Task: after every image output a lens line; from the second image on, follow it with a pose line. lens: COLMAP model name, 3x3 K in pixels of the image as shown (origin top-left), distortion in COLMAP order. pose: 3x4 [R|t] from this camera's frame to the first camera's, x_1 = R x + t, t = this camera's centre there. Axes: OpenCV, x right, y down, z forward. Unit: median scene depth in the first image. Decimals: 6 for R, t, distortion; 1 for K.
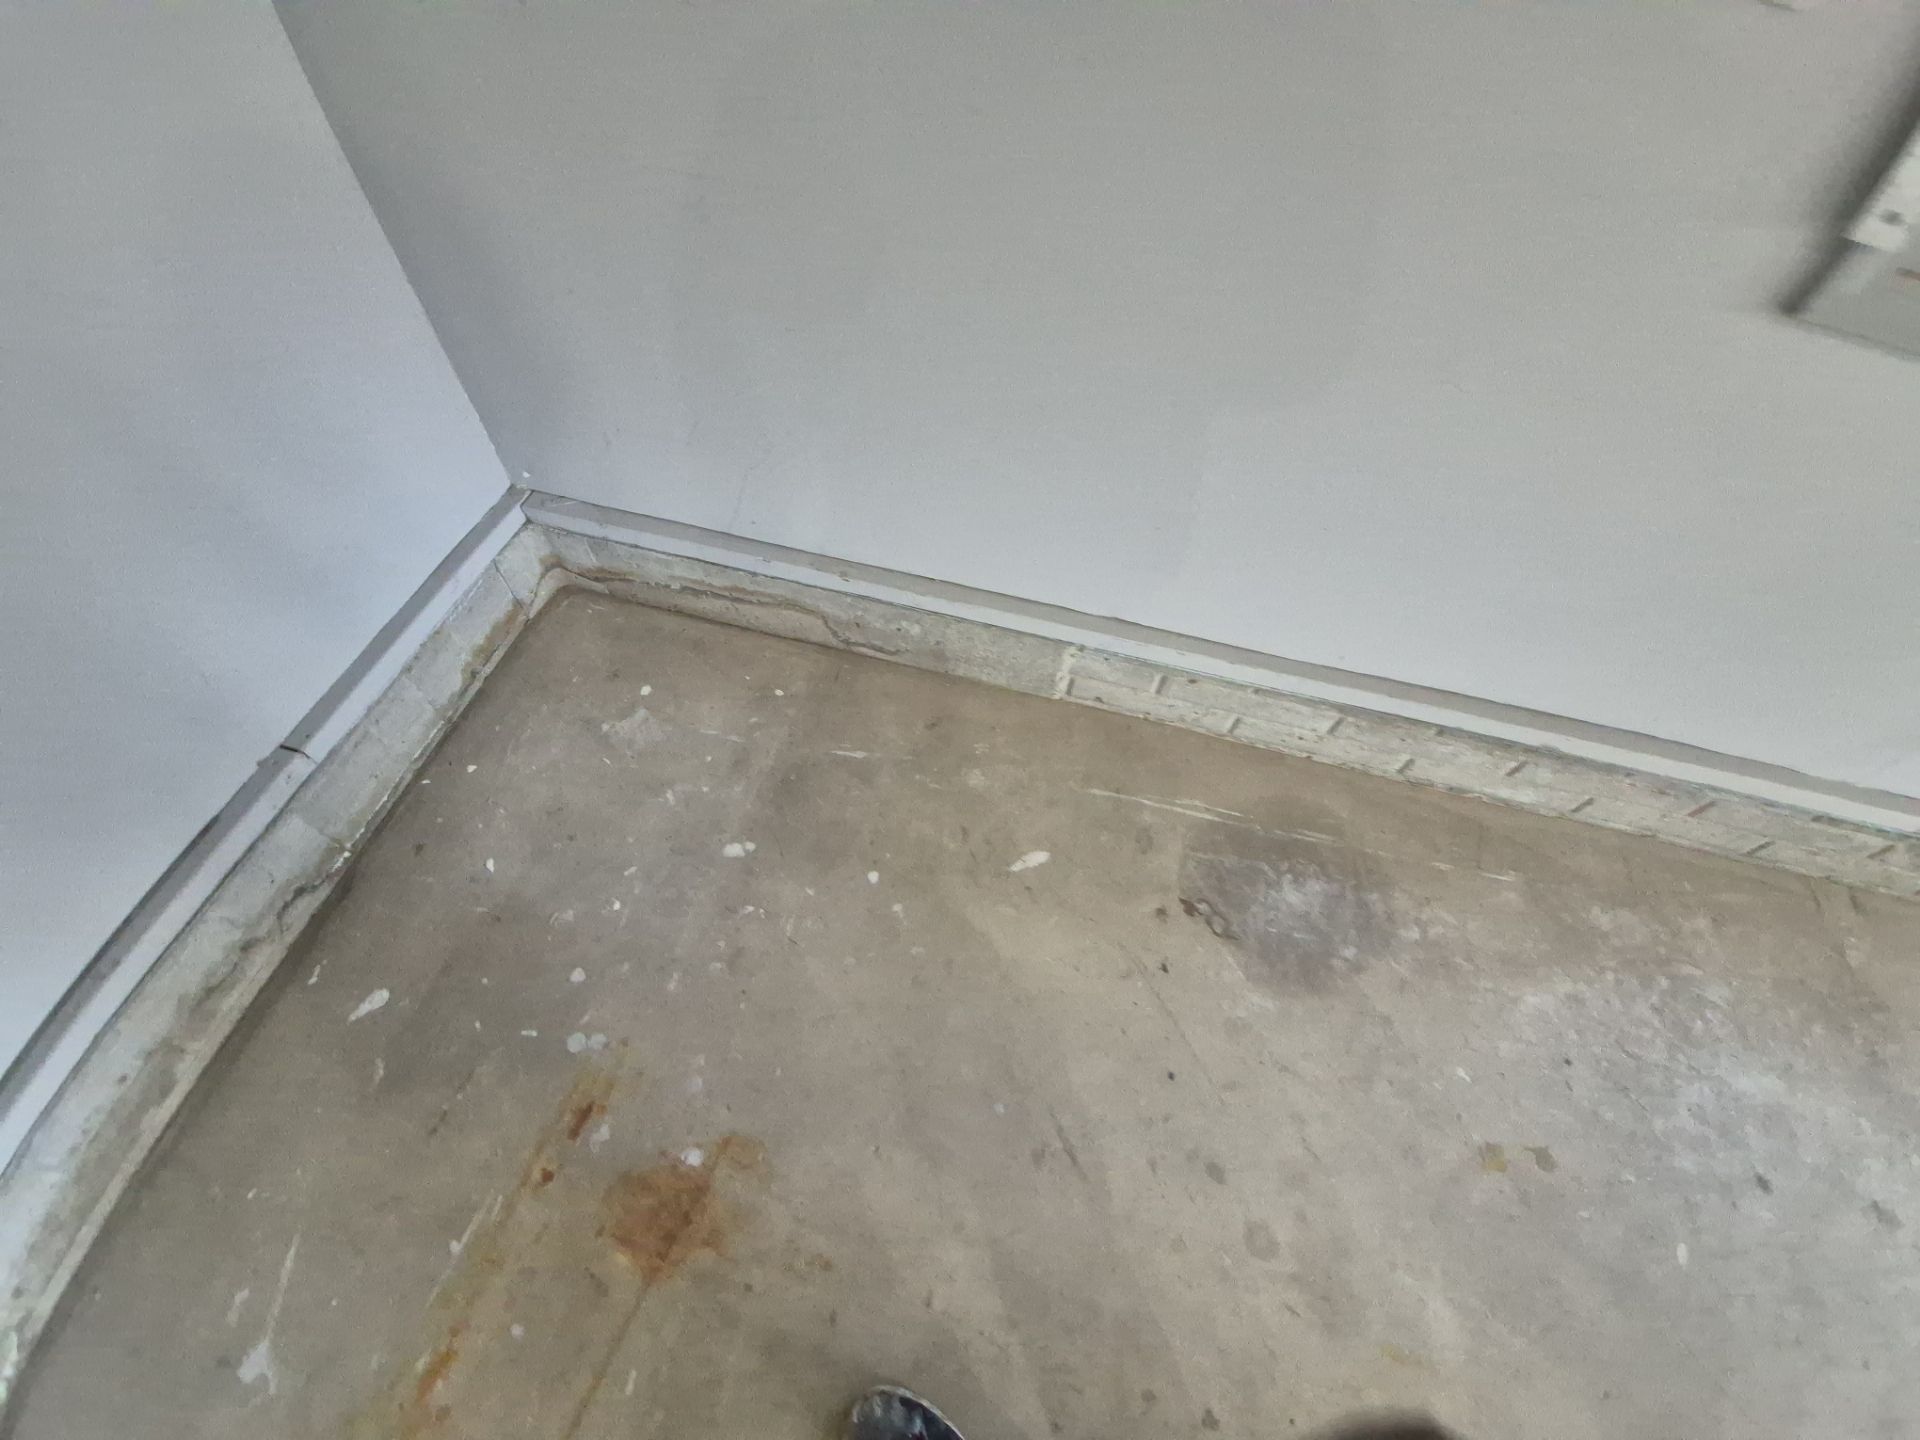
lens RADIAL K [[831.8, 0, 960.0], [0, 831.8, 720.0], [0, 0, 1]] dist [-0.060101, 0.001066]
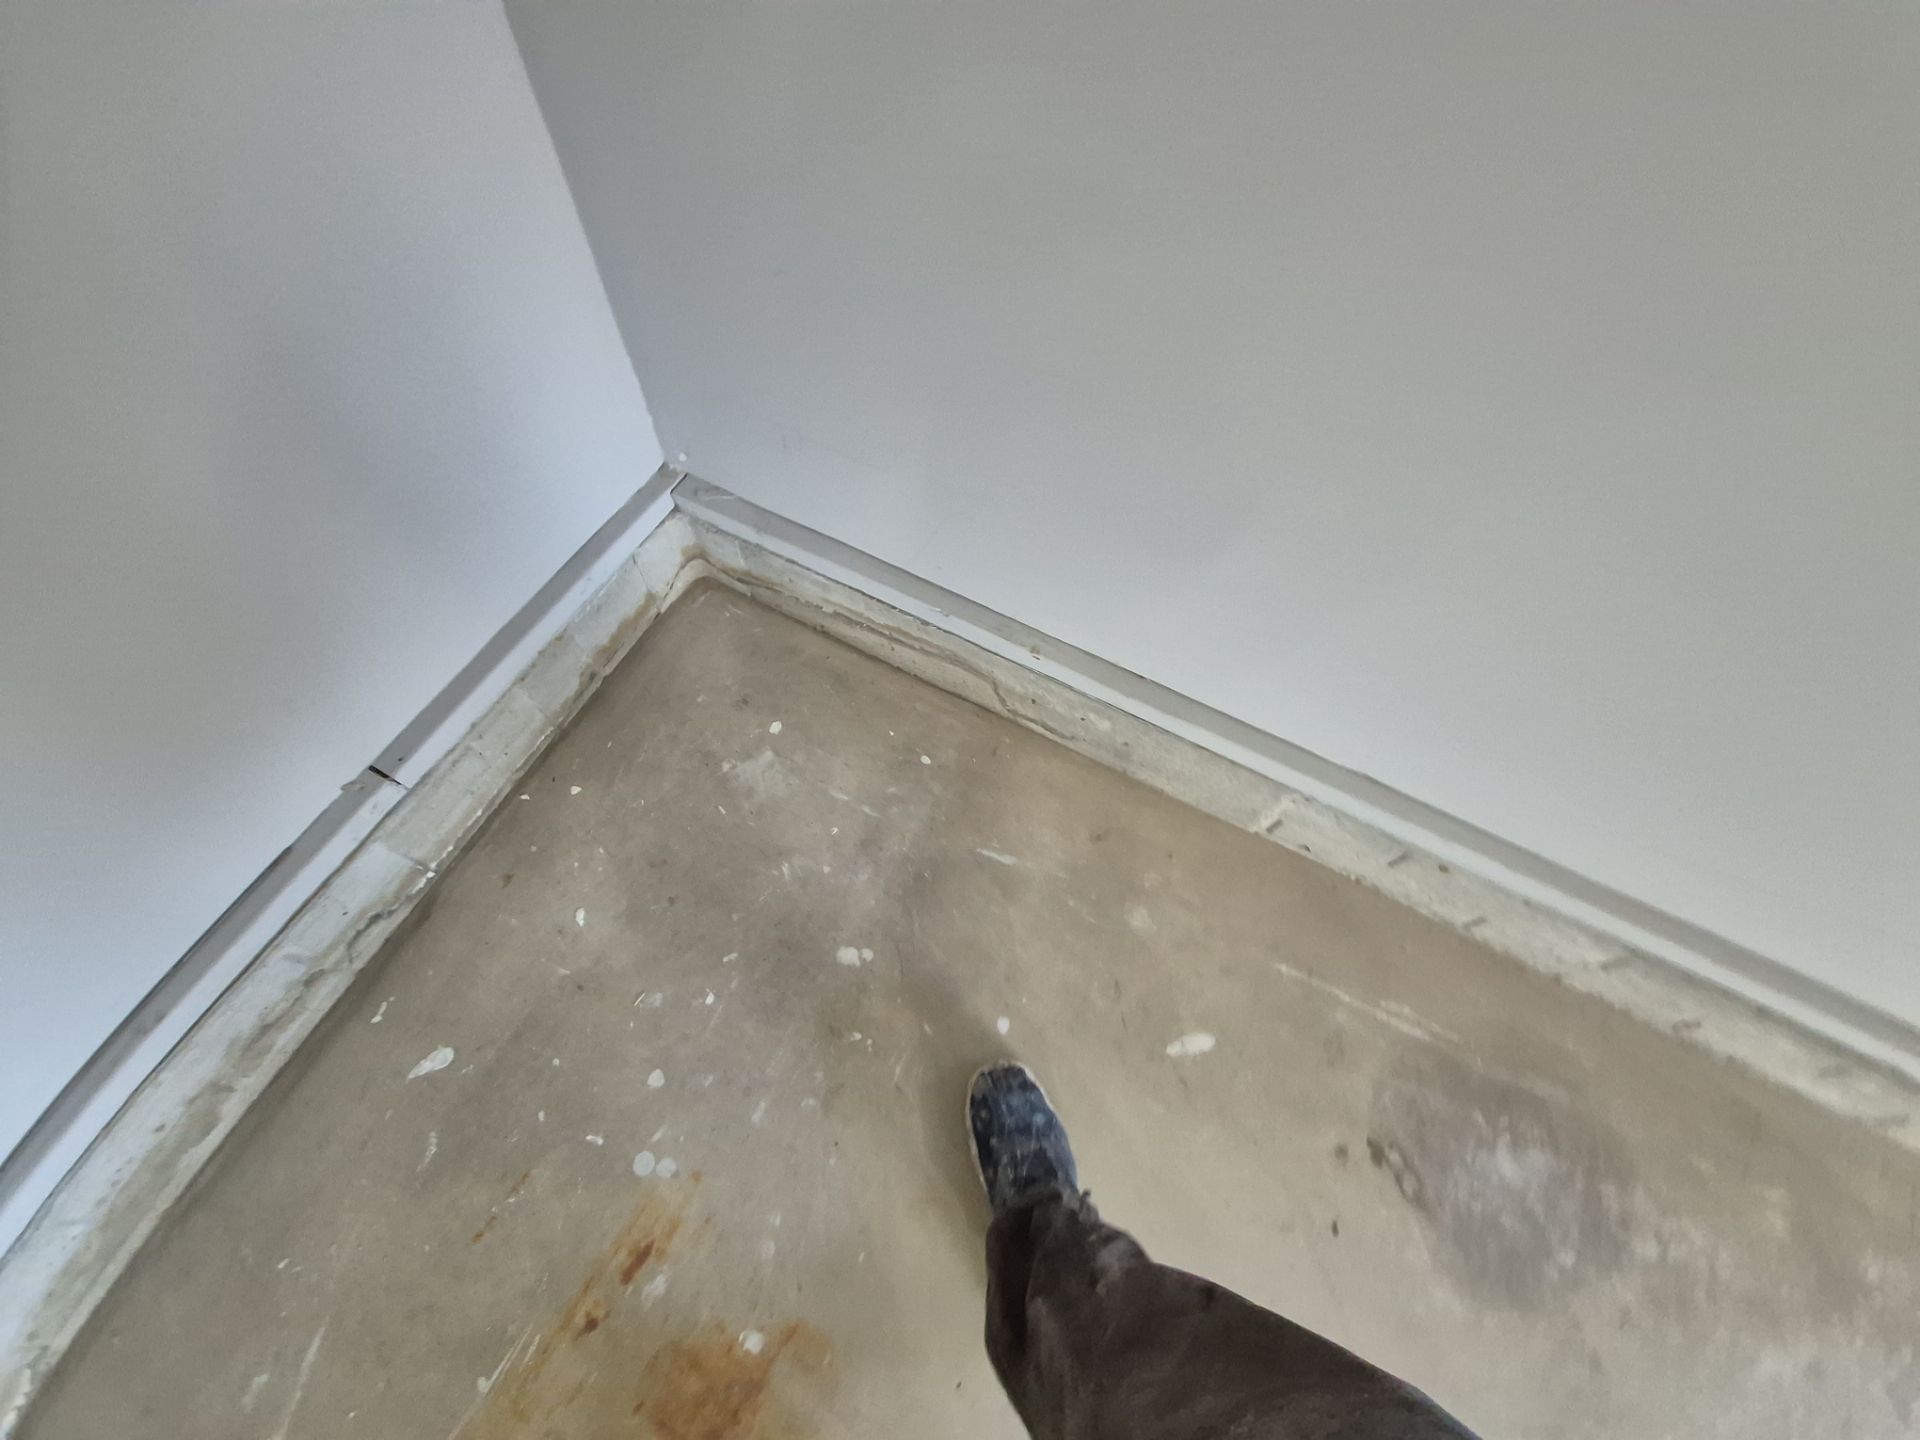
lens RADIAL K [[812.1, 0, 908.7], [0, 812.1, 717.8], [0, 0, 1]] dist [-0.051214, -0.000950]
pose [[0.970218, 0.200618, -0.135754, -0.152444], [-0.185859, 0.975947, 0.113949, -0.195551], [0.155349, -0.085324, 0.984168, 0.211010]]
